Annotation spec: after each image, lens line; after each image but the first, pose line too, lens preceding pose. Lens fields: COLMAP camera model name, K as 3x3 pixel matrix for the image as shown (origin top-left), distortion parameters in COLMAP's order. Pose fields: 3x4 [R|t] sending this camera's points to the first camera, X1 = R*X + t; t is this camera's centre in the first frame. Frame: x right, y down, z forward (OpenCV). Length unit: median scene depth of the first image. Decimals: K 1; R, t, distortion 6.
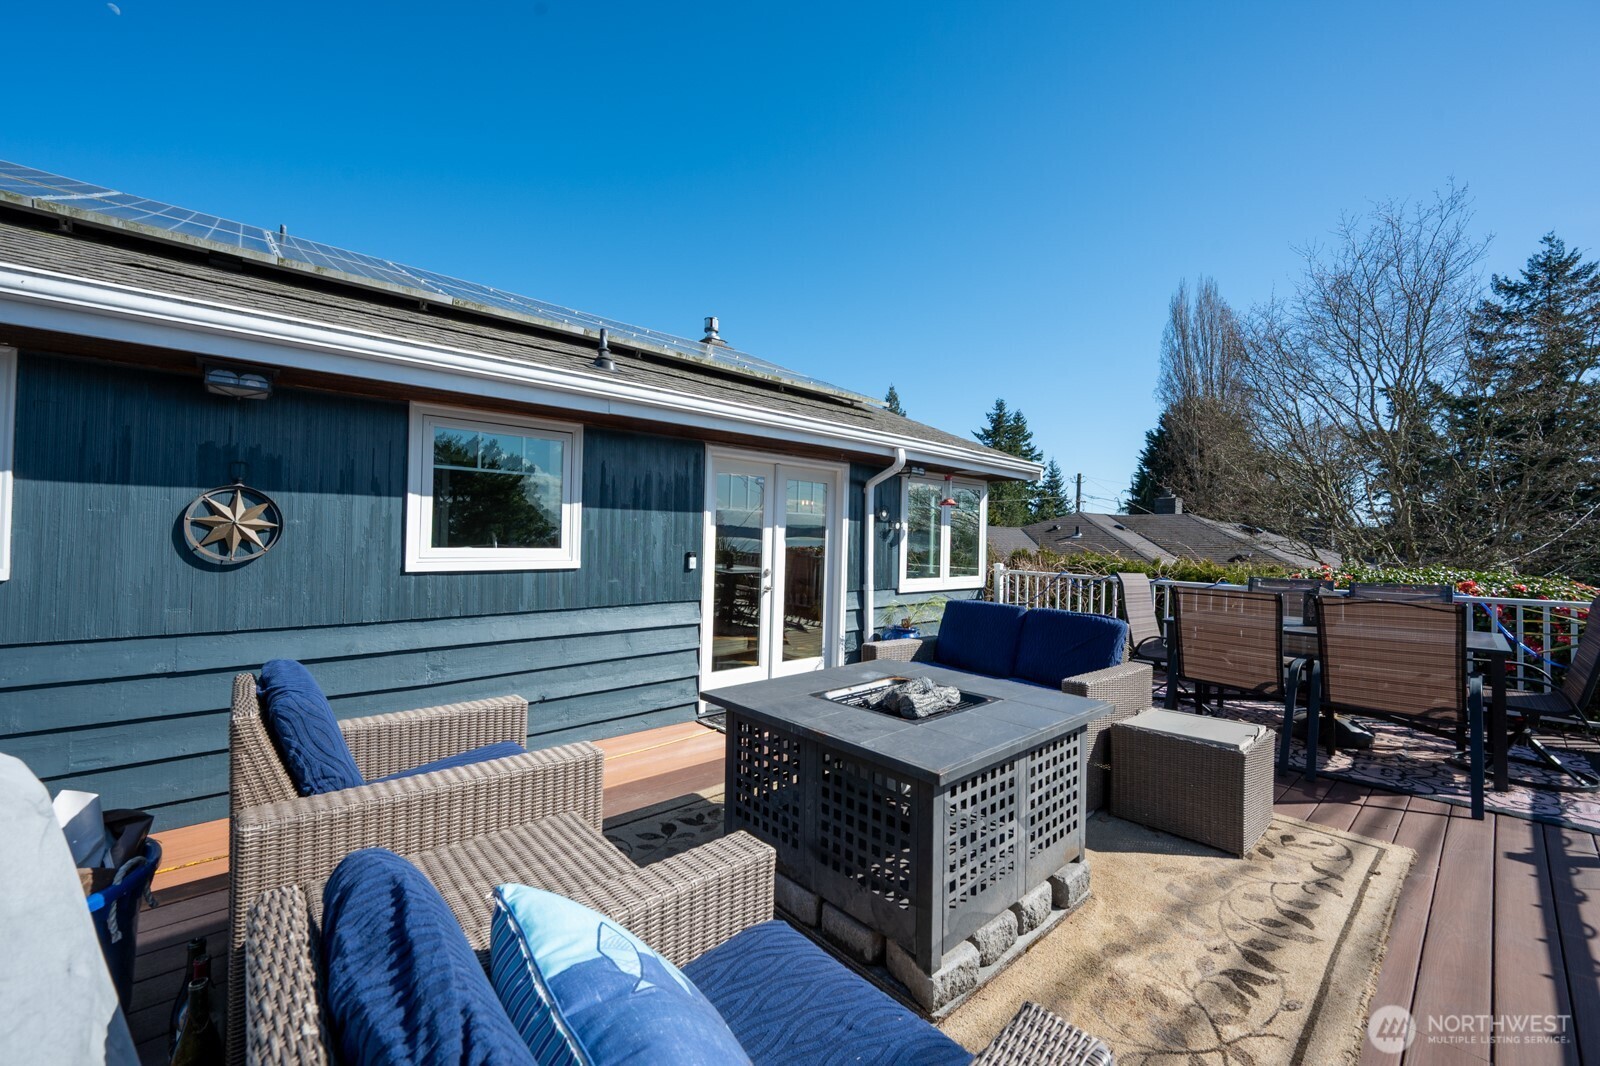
lens RADIAL K [[651.4, 0, 797.9], [0, 651.4, 552.3], [0, 0, 1]] dist [0.000480, -0.036431]
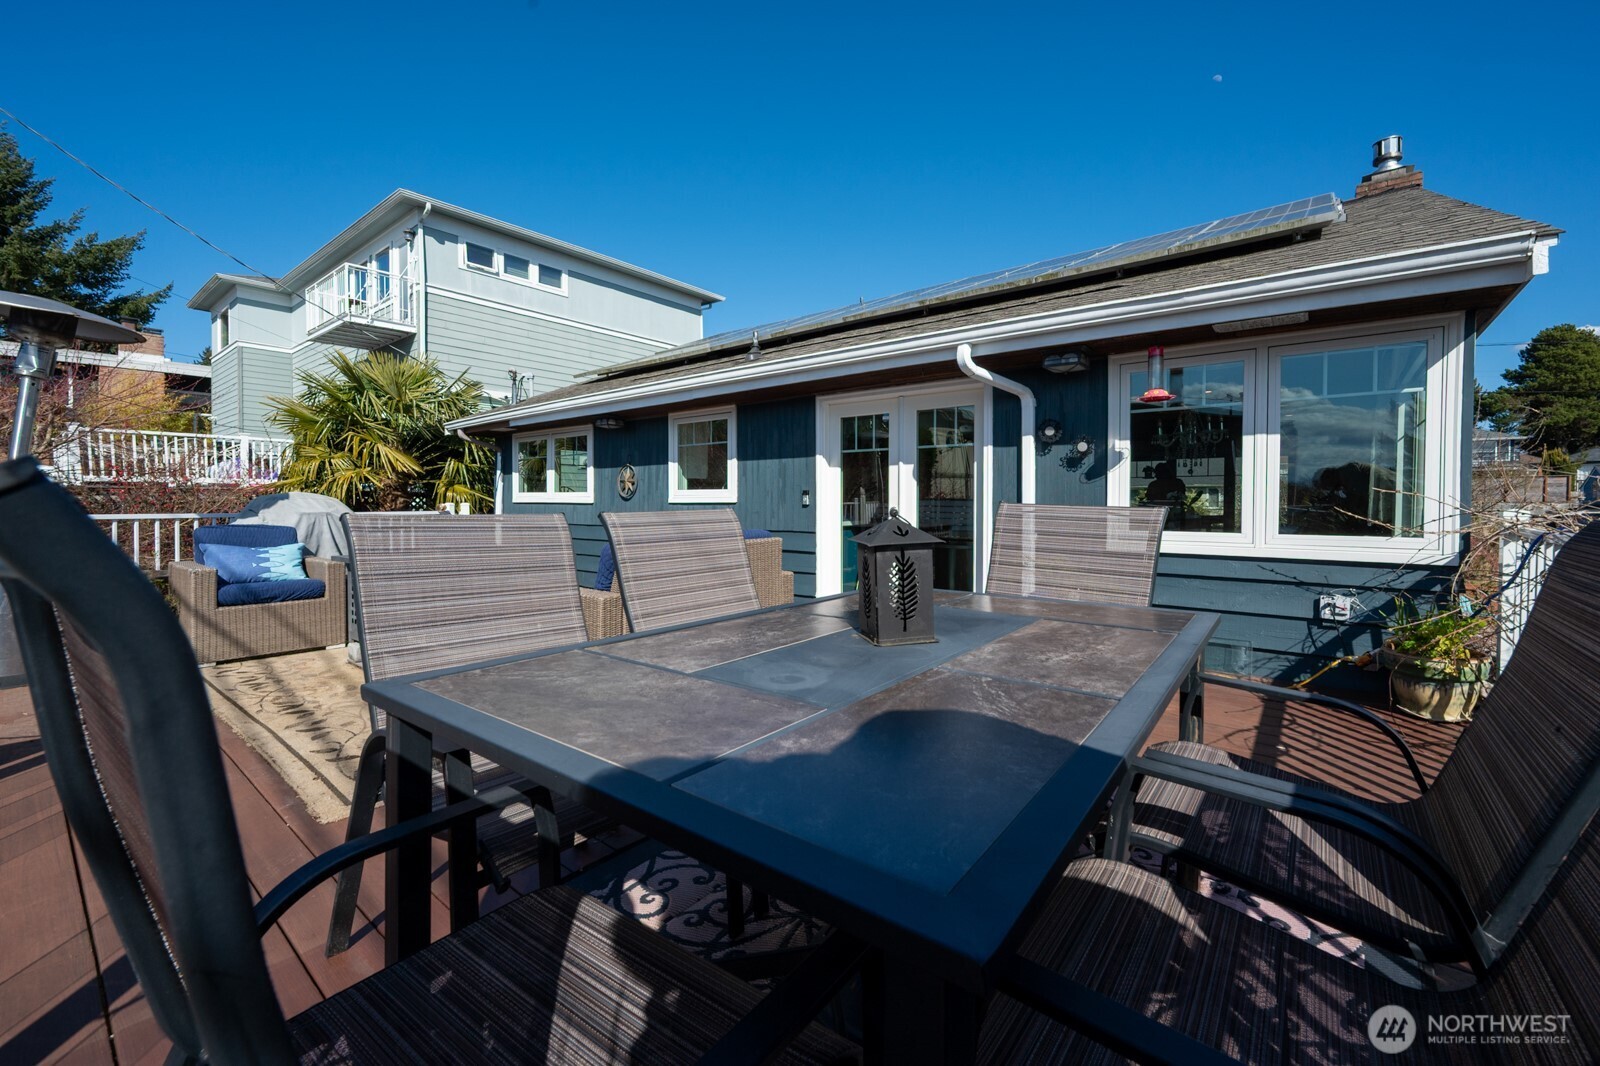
lens RADIAL K [[650.0, 0, 798.3], [0, 650.0, 514.3], [0, 0, 1]] dist [-0.044844, 0.000006]
pose [[0.177349, 0.021113, -0.983922, 1.077868], [0.005209, 0.999736, 0.022391, 0.017854], [0.984134, -0.009096, 0.177192, 0.822181]]
